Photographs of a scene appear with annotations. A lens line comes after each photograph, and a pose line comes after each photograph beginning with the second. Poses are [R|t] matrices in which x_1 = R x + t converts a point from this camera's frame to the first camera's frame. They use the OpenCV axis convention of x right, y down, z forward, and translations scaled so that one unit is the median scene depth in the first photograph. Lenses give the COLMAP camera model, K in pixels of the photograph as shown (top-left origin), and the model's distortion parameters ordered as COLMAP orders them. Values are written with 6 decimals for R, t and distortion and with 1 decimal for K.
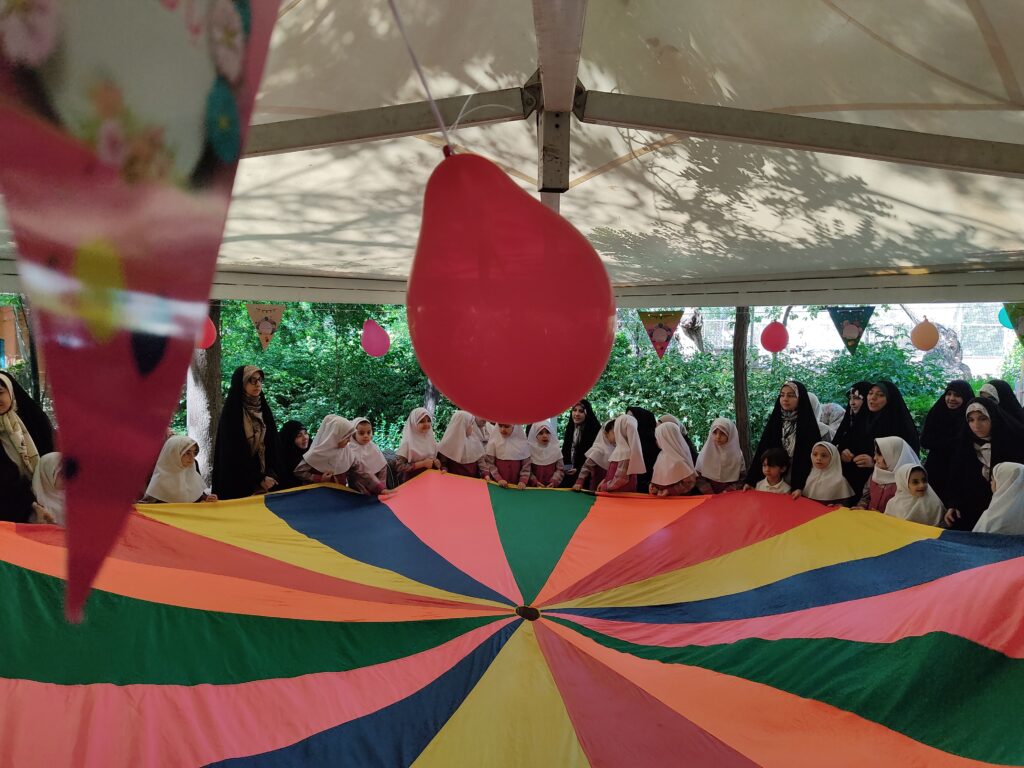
lens RADIAL K [[785.1, 0, 516.8], [0, 785.1, 384.7], [0, 0, 1]] dist [0.017120, -0.004140]
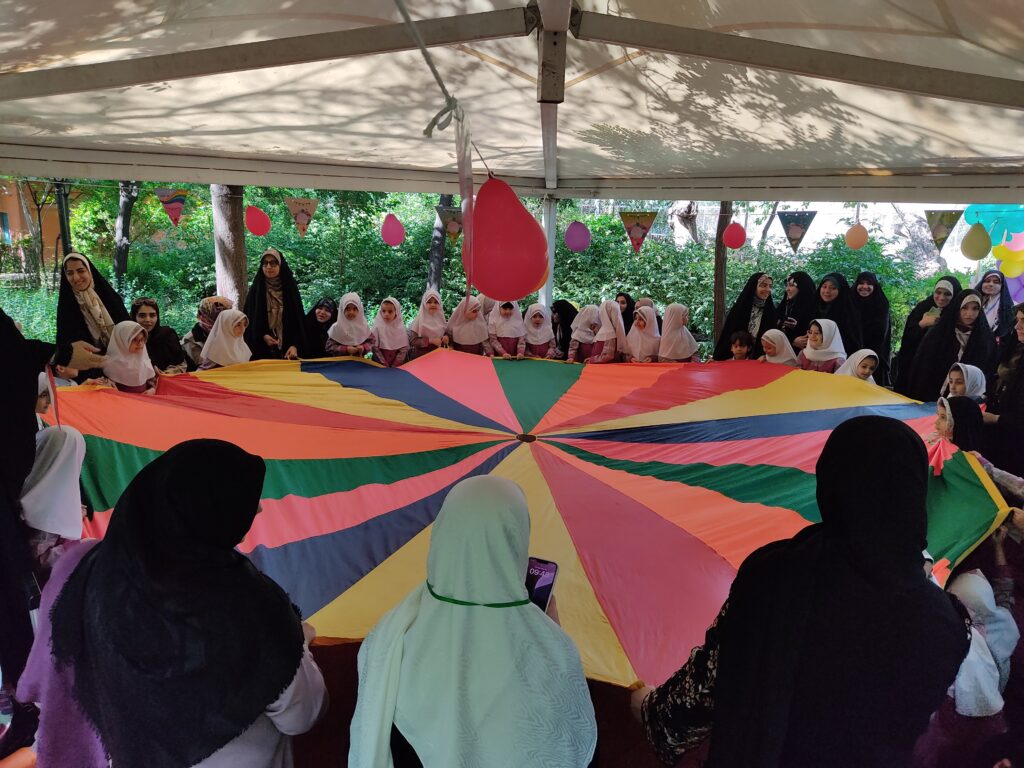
lens RADIAL K [[785.1, 0, 521.1], [0, 785.1, 376.8], [0, 0, 1]] dist [0.017120, -0.004140]
pose [[0.999775, 0.018024, 0.011160, -0.002387], [-0.019376, 0.990502, 0.136126, -0.003061], [-0.008600, -0.136311, 0.990629, -0.125057]]
